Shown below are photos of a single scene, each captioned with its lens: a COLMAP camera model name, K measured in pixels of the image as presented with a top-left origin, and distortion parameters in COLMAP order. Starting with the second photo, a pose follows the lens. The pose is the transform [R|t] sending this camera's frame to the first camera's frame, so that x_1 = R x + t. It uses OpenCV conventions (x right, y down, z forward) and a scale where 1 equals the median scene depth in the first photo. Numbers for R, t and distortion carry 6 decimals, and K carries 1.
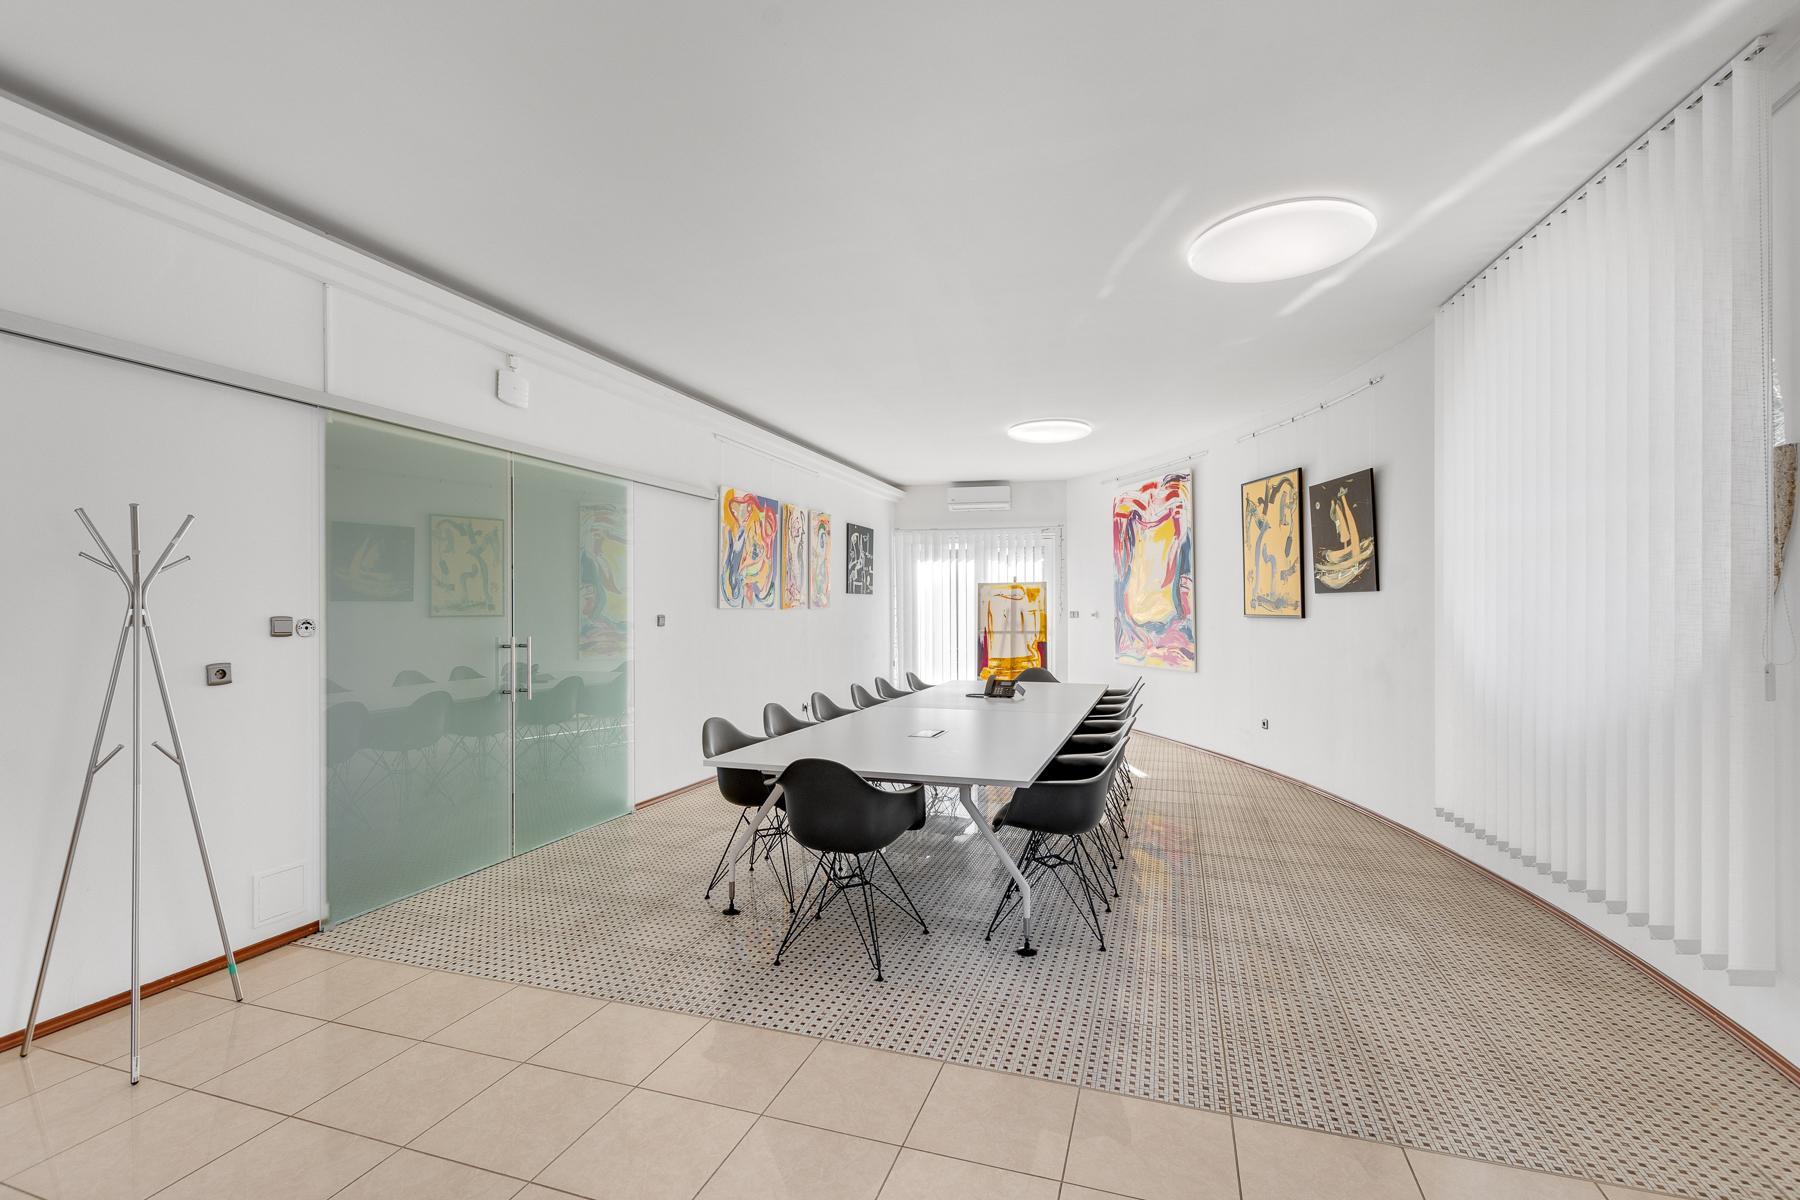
lens RADIAL K [[780.3, 0, 903.7], [0, 780.3, 596.9], [0, 0, 1]] dist [0.002901, 0.000387]
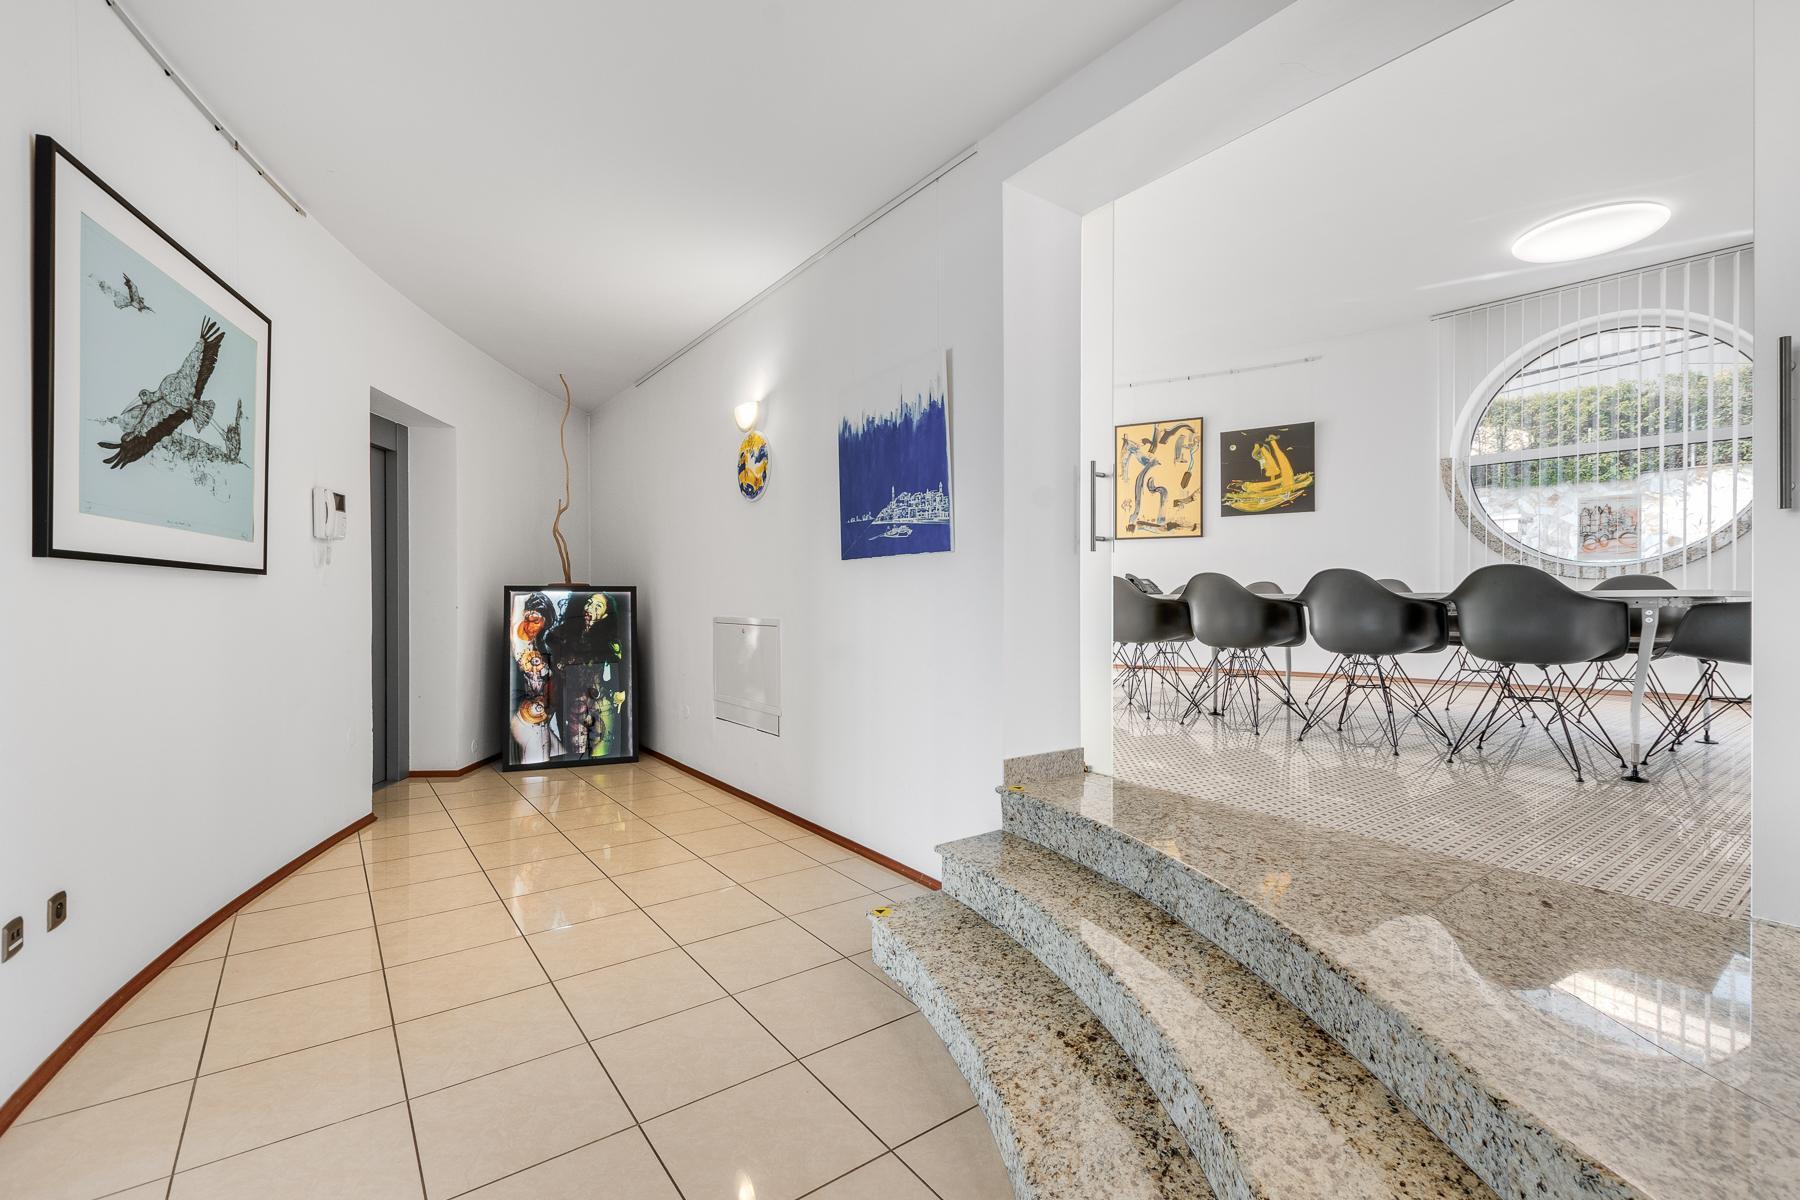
lens RADIAL K [[780.3, 0, 903.7], [0, 780.3, 596.9], [0, 0, 1]] dist [0.002901, 0.000387]
pose [[0.575739, 0.005908, 0.817612, -0.832337], [-0.015119, 0.999880, 0.003421, 0.132682], [-0.817494, -0.014331, 0.575759, 0.695929]]
